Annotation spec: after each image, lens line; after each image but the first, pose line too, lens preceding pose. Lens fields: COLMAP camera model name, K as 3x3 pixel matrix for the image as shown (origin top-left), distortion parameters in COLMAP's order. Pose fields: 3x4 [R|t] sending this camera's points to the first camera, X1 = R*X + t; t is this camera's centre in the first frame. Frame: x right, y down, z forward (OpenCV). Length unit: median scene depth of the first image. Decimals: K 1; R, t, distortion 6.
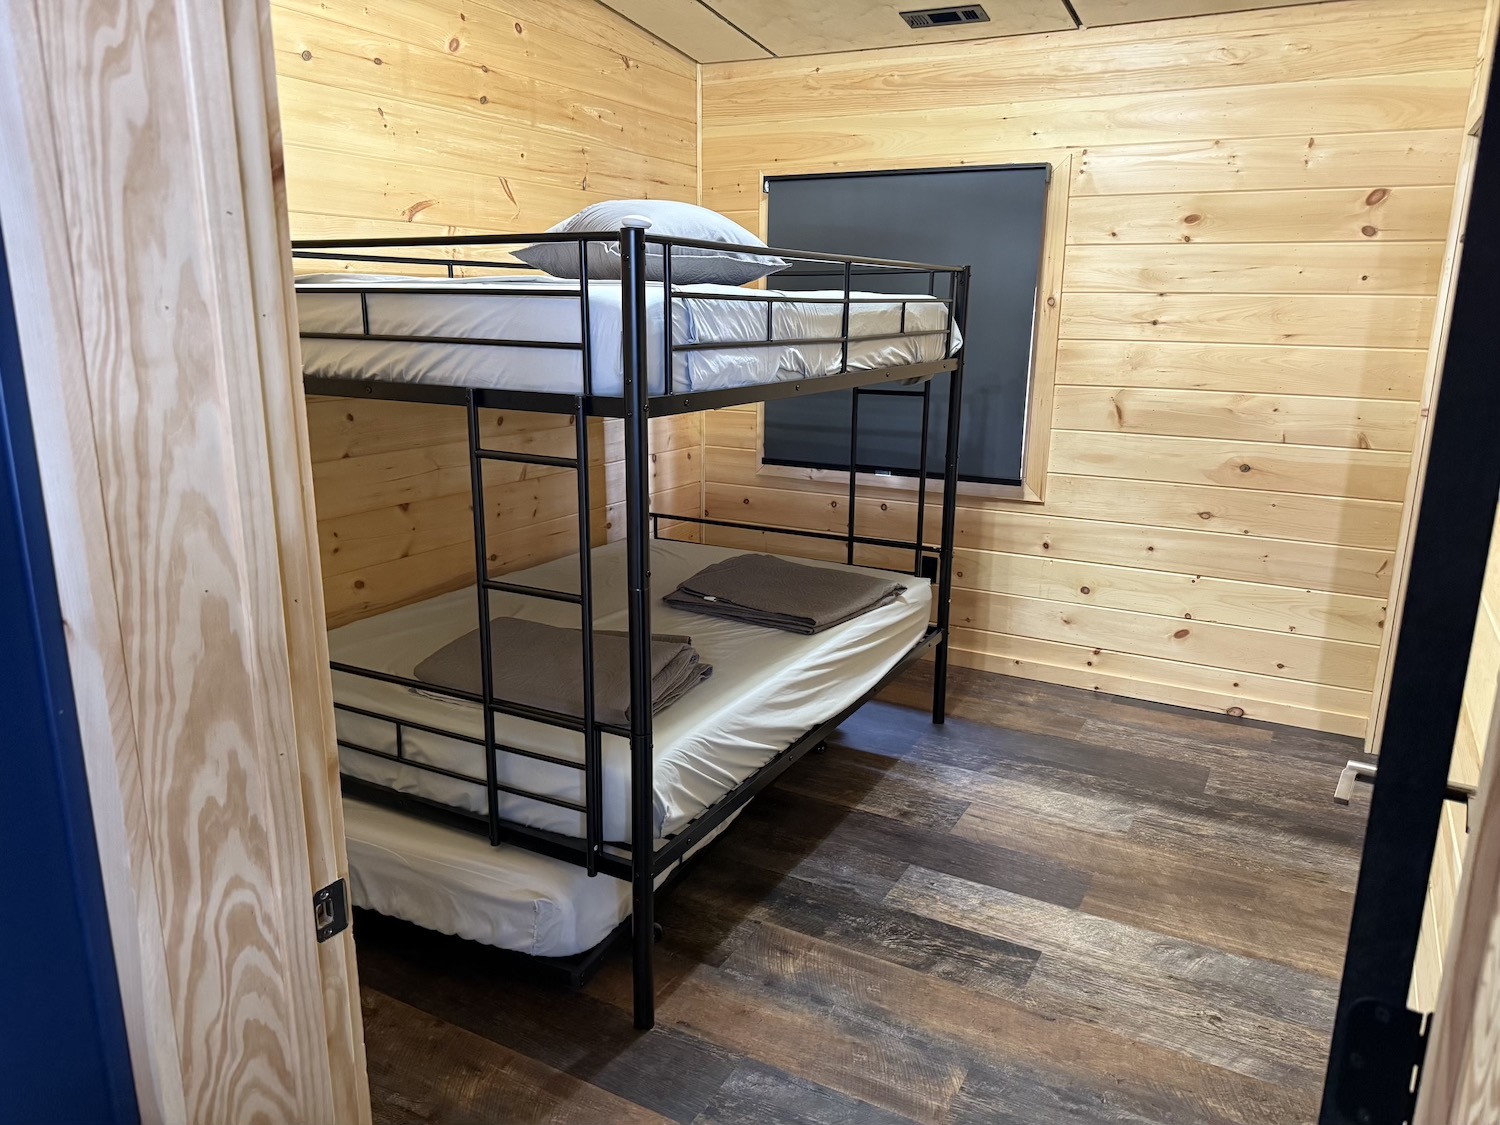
lens RADIAL K [[1050.9, 0, 749.8], [0, 1050.9, 563.7], [0, 0, 1]] dist [0.073090, -0.116072]
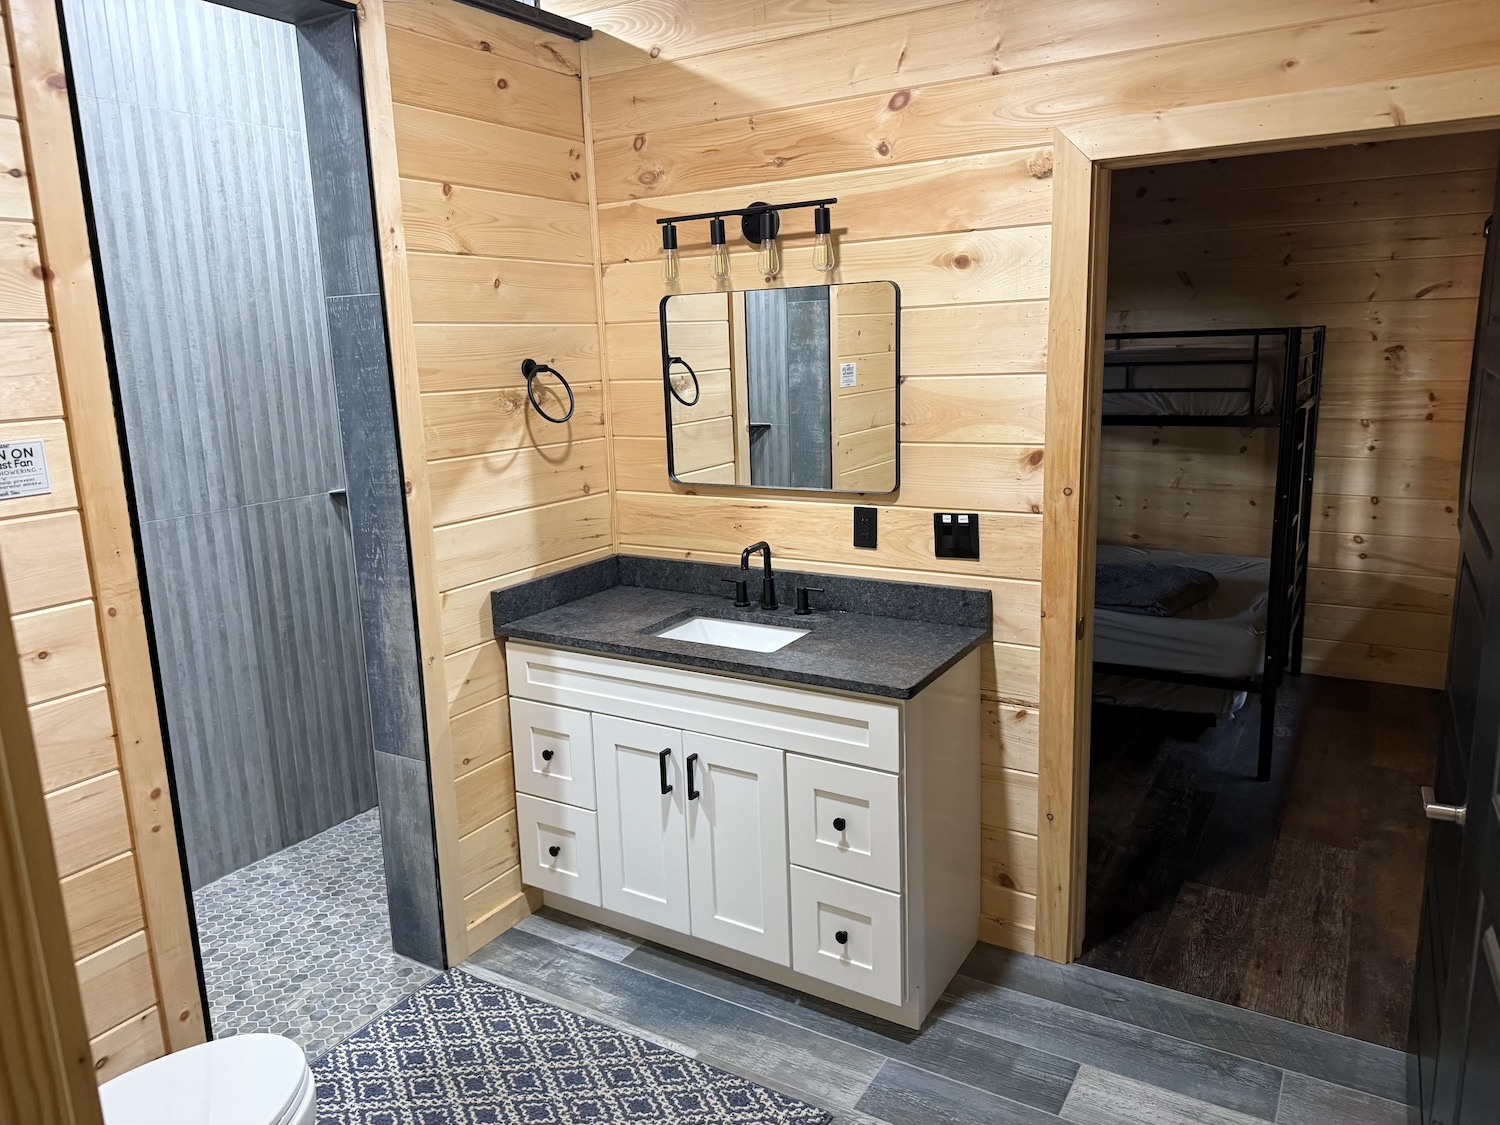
lens RADIAL K [[1050.9, 0, 749.8], [0, 1050.9, 563.7], [0, 0, 1]] dist [0.073090, -0.116072]
pose [[-0.036092, 0.196302, -0.979879, 1.178090], [-0.212874, 0.956504, 0.199460, -0.146003], [0.976413, 0.215790, 0.007265, 0.493265]]
